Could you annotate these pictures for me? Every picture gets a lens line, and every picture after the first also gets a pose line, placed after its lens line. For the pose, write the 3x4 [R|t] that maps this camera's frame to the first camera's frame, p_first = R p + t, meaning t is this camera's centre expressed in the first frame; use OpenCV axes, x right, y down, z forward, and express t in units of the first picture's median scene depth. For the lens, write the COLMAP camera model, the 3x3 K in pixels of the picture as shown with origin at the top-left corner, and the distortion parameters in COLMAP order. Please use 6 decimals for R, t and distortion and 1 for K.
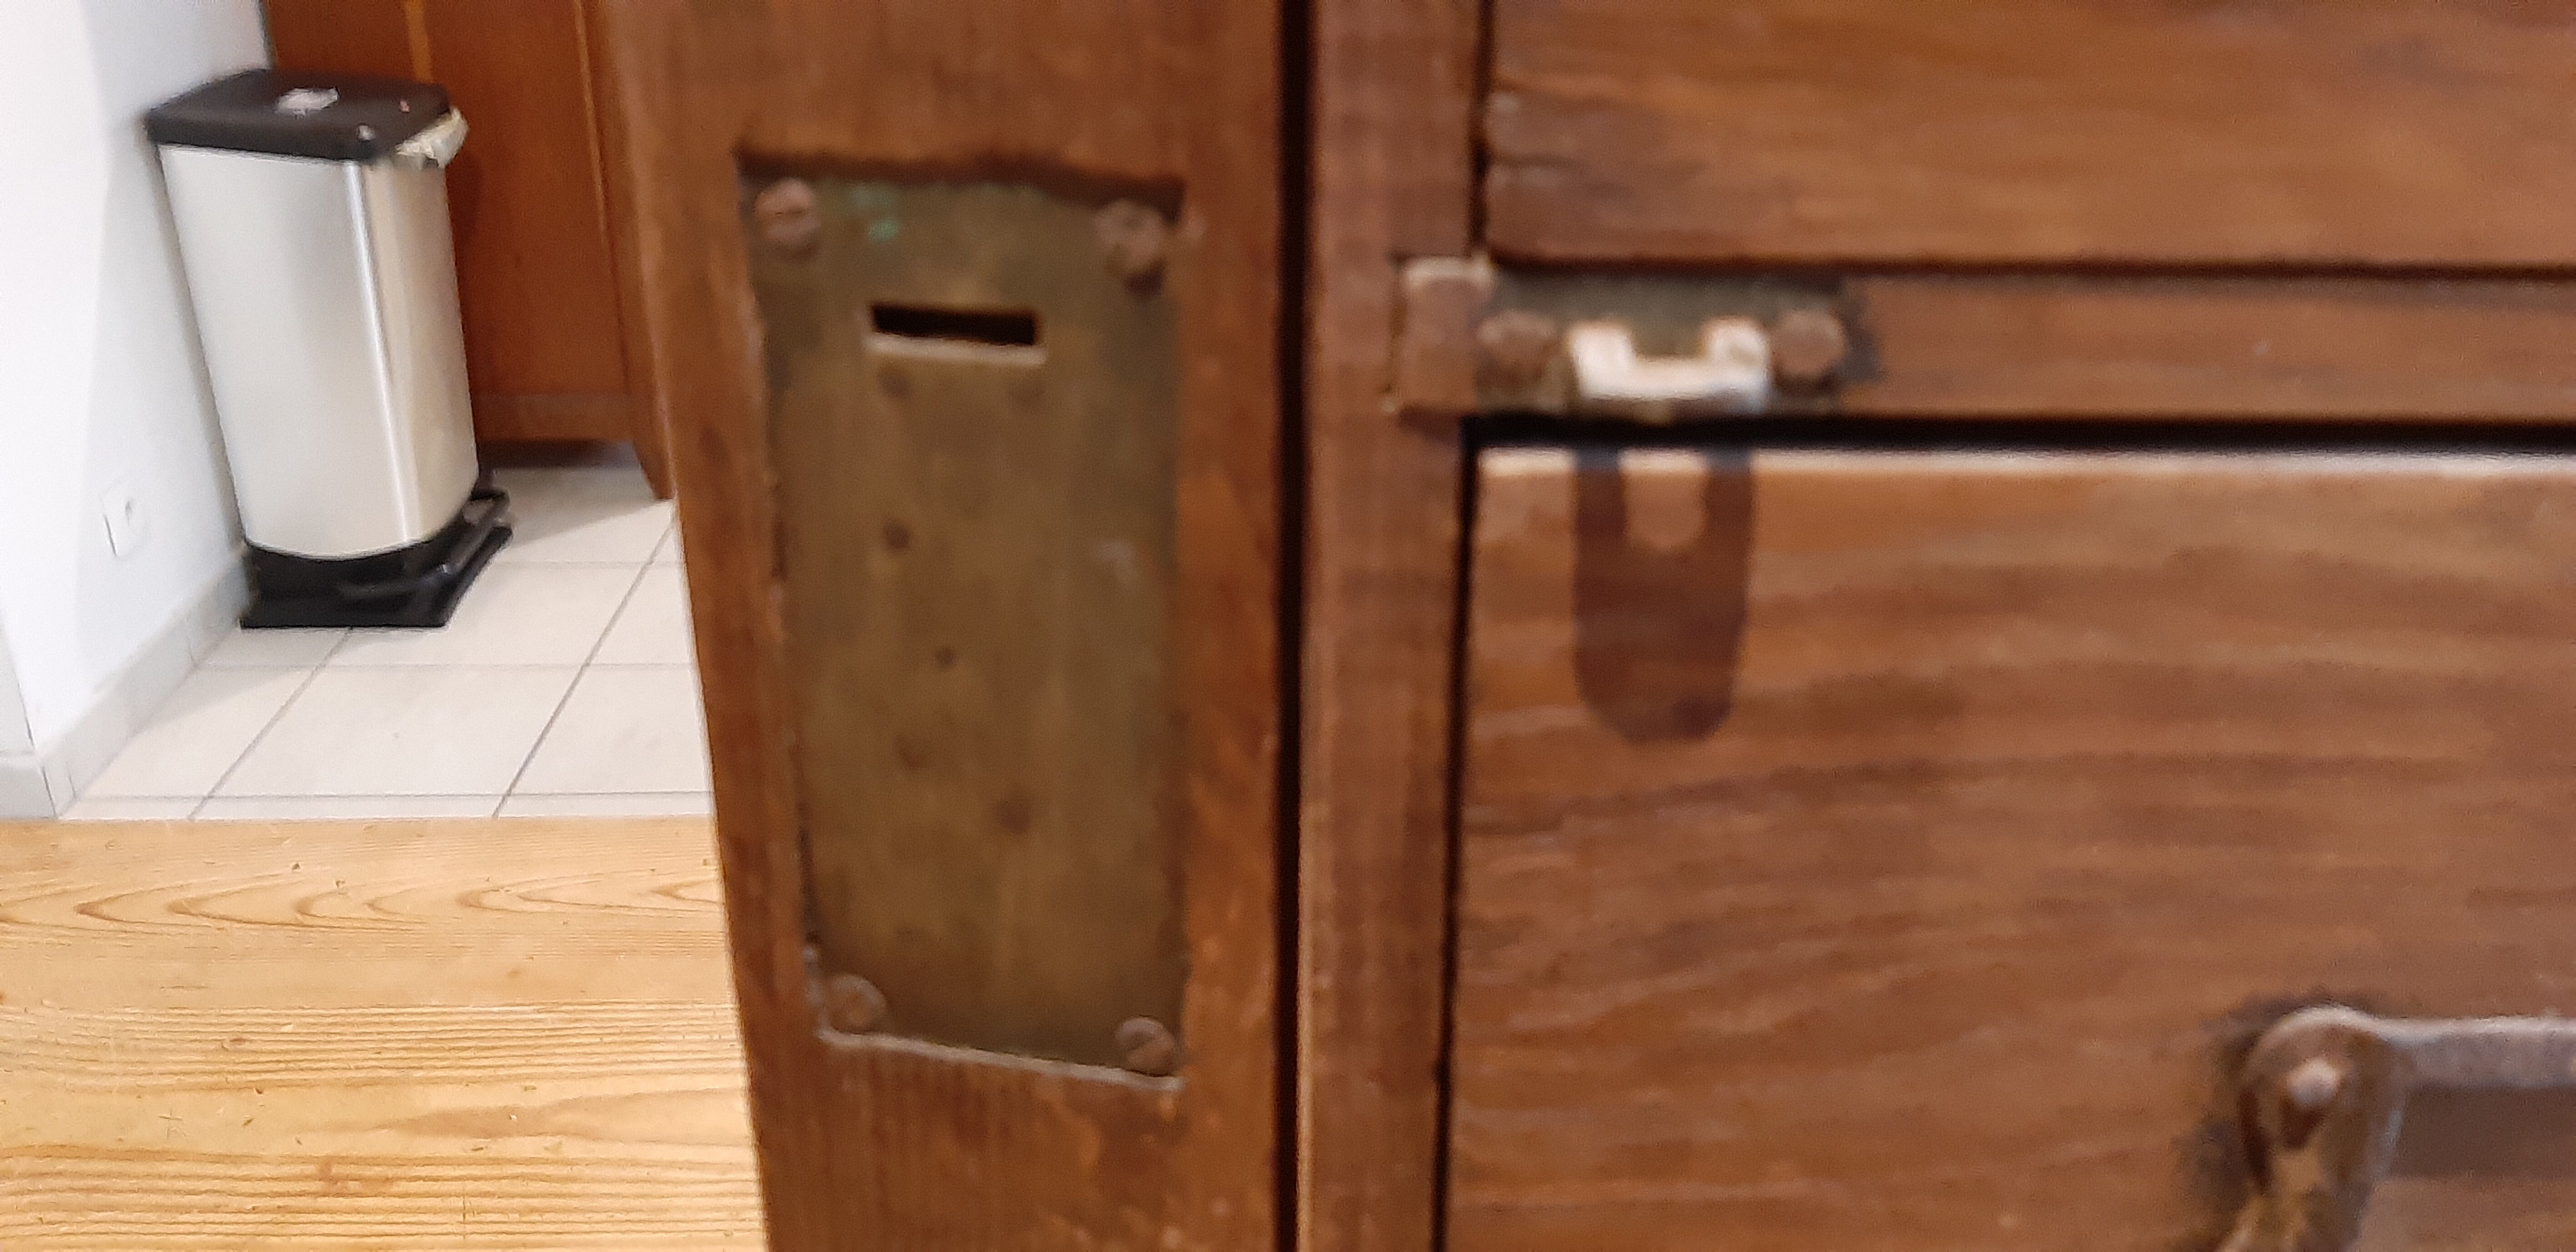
lens RADIAL K [[2050.3, 0, 1288.0], [0, 2050.3, 626.0], [0, 0, 1]] dist [0.045573, -0.113286]
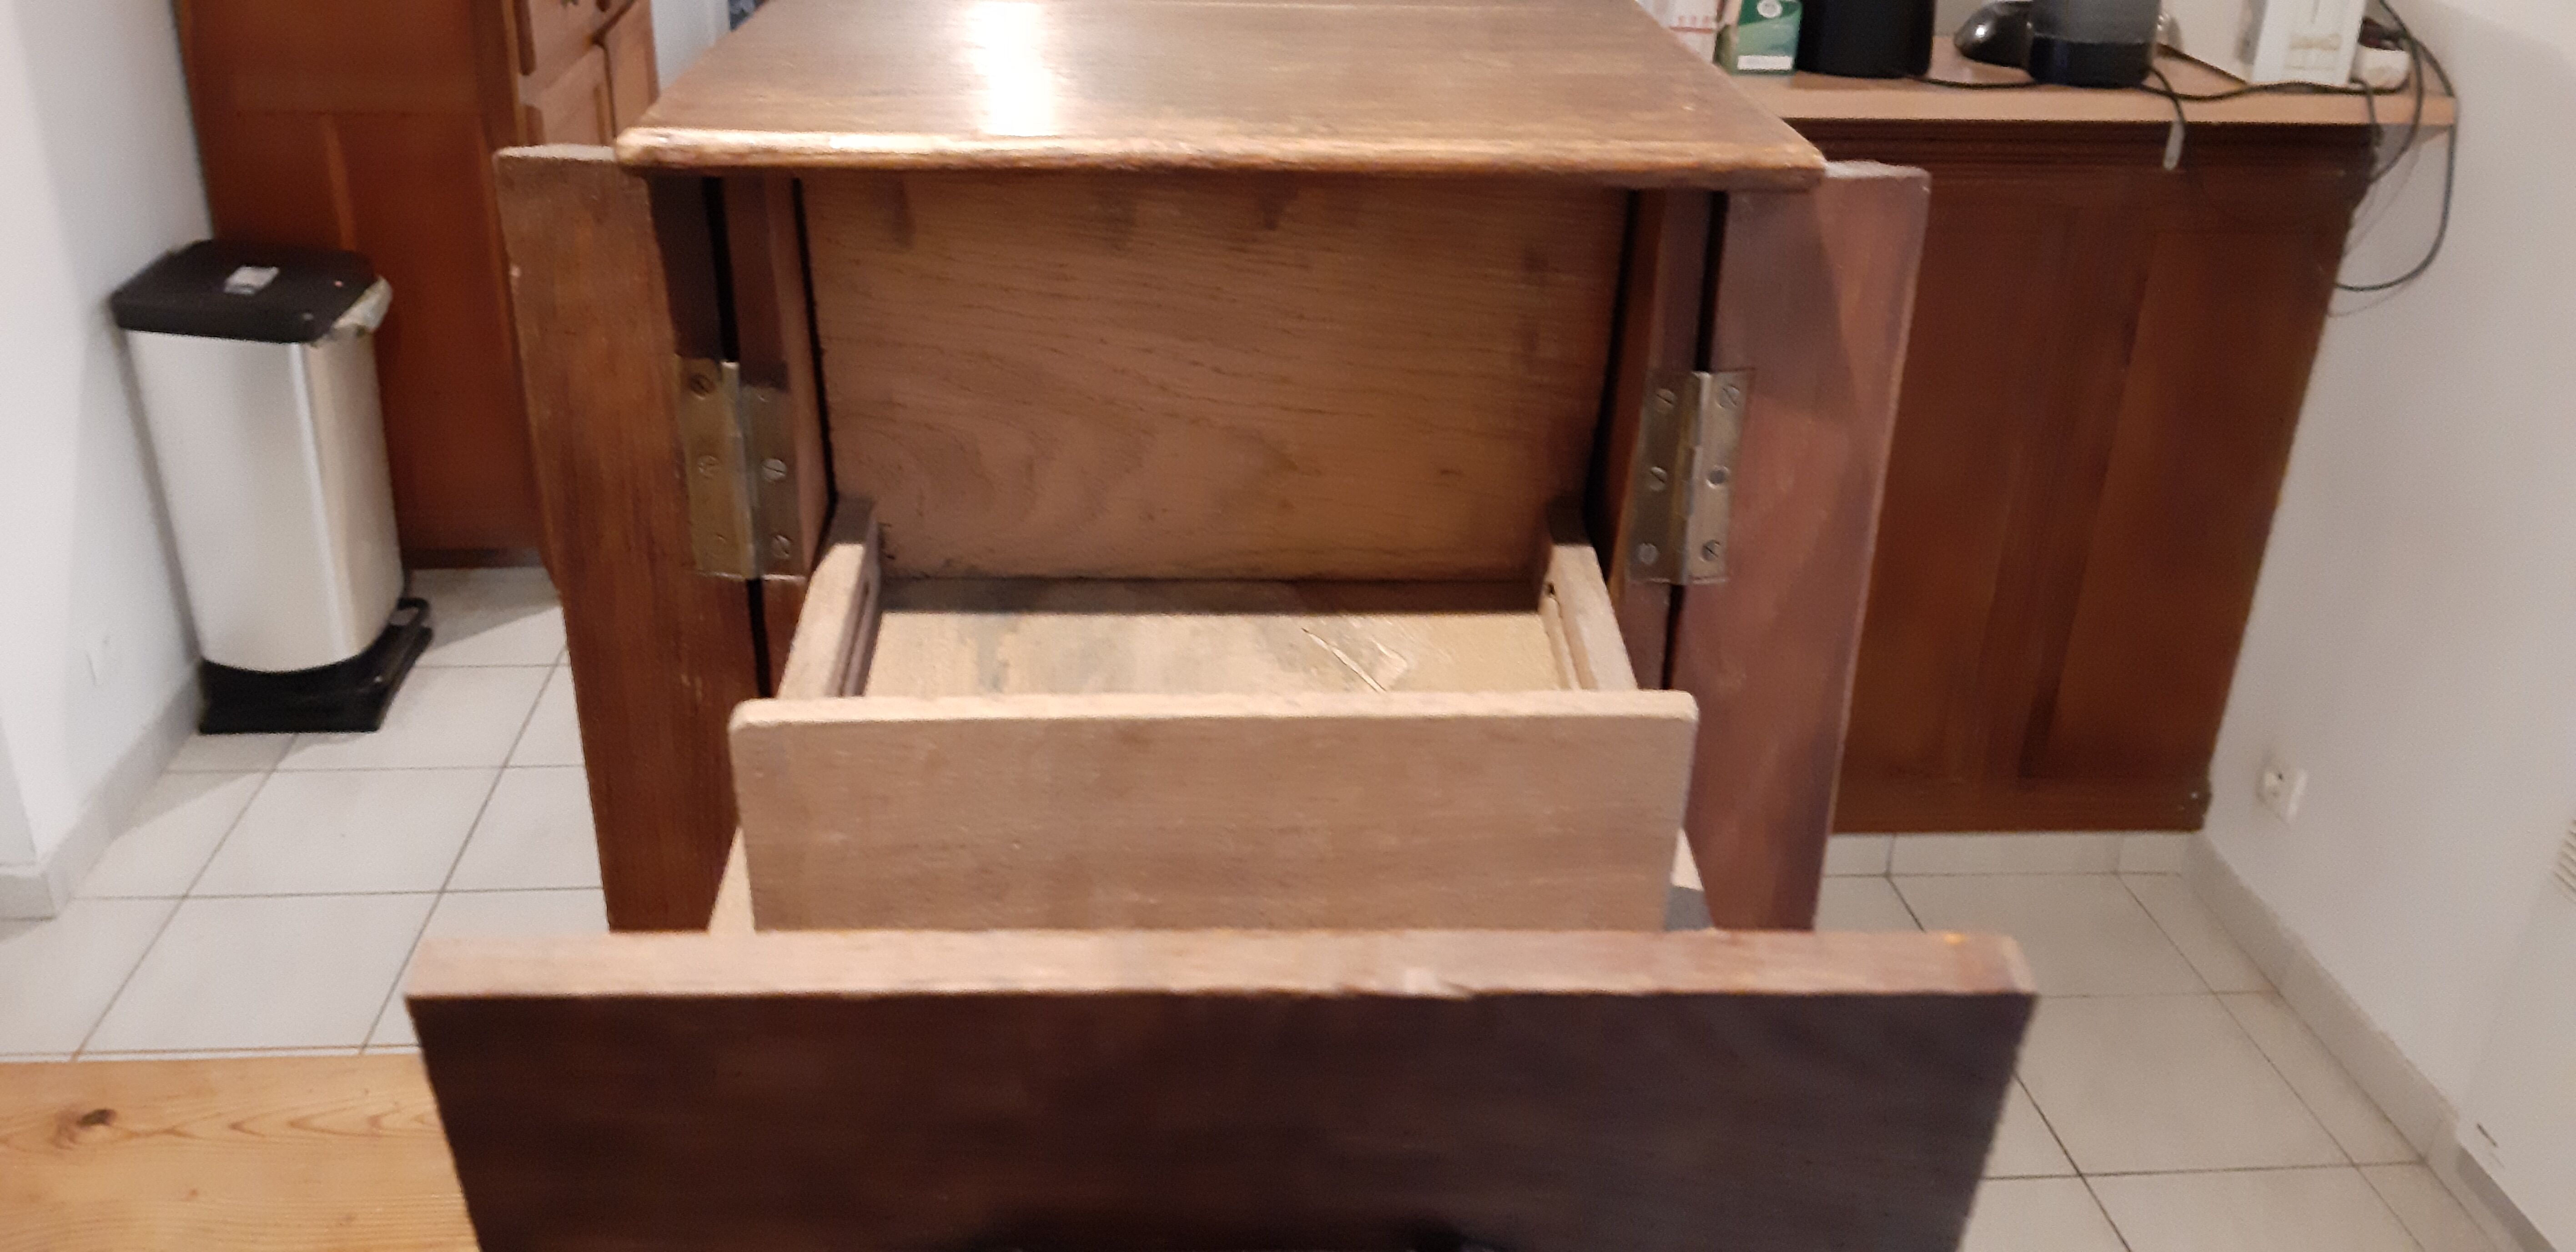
lens RADIAL K [[2025.9, 0, 1288.0], [0, 2025.9, 626.0], [0, 0, 1]] dist [0.070432, -0.145354]
pose [[0.998640, -0.007253, 0.051623, 0.046066], [0.006255, 0.999791, 0.019460, -0.084545], [-0.051754, -0.019110, 0.998477, -0.188074]]
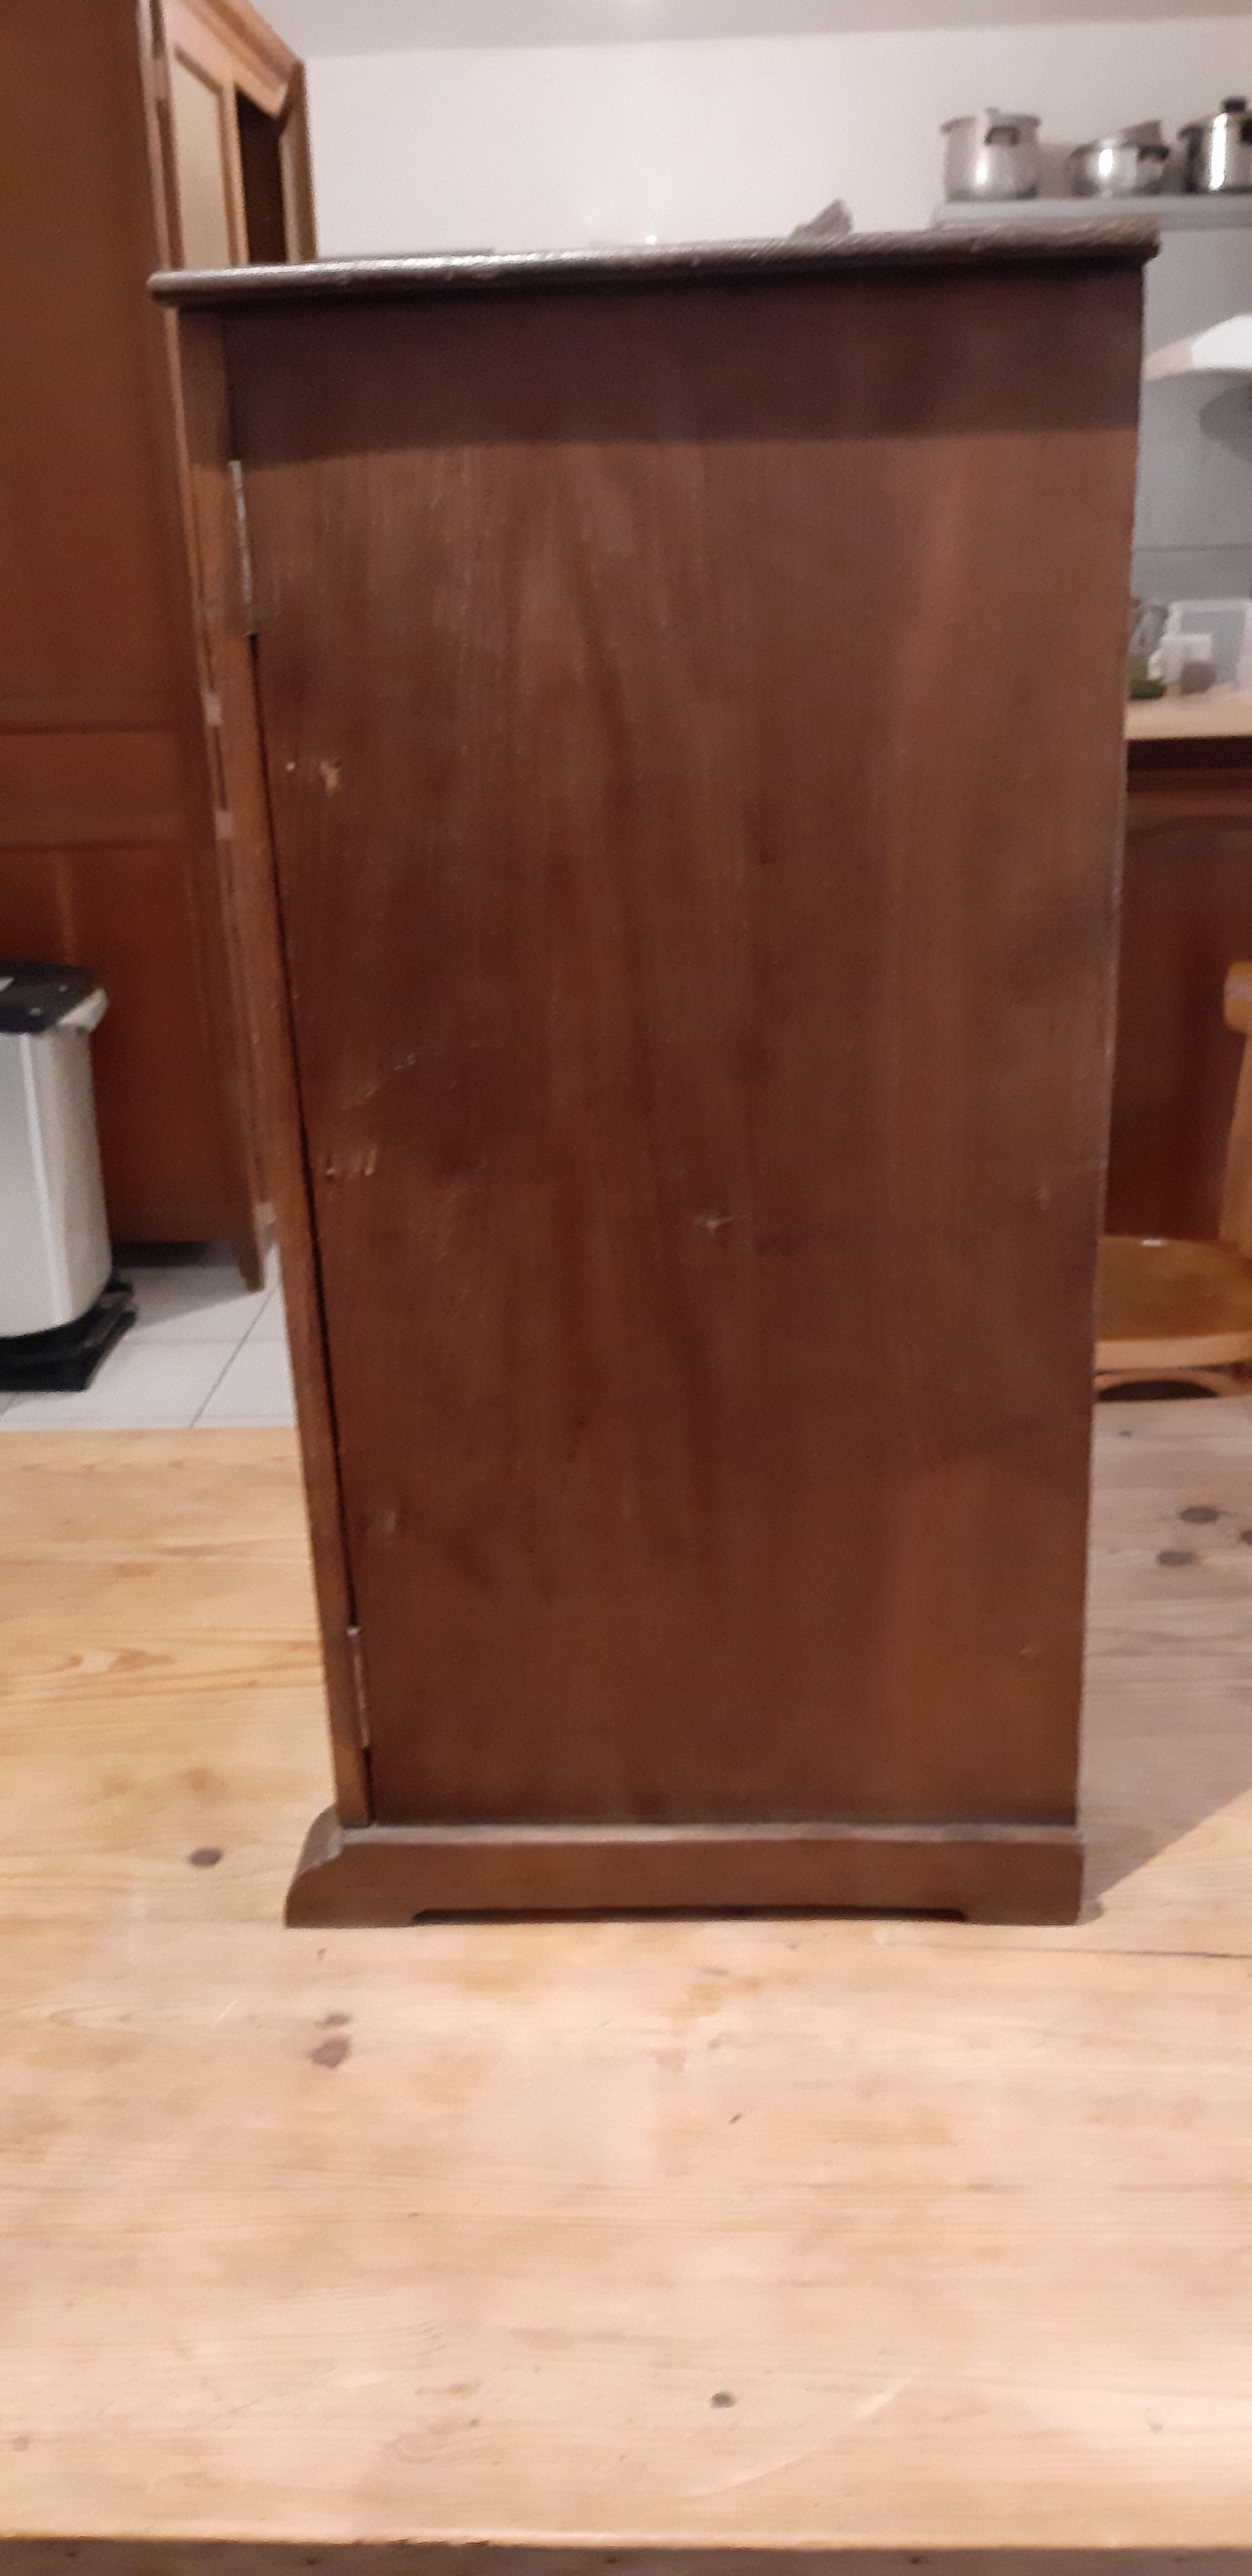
lens RADIAL K [[2050.3, 0, 655.5], [0, 2050.3, 1294.3], [0, 0, 1]] dist [0.045573, -0.113286]
pose [[0.995372, -0.016911, -0.094593, 0.068356], [0.010636, 0.997733, -0.066450, 0.033494], [0.095502, 0.065137, 0.993296, -0.259907]]
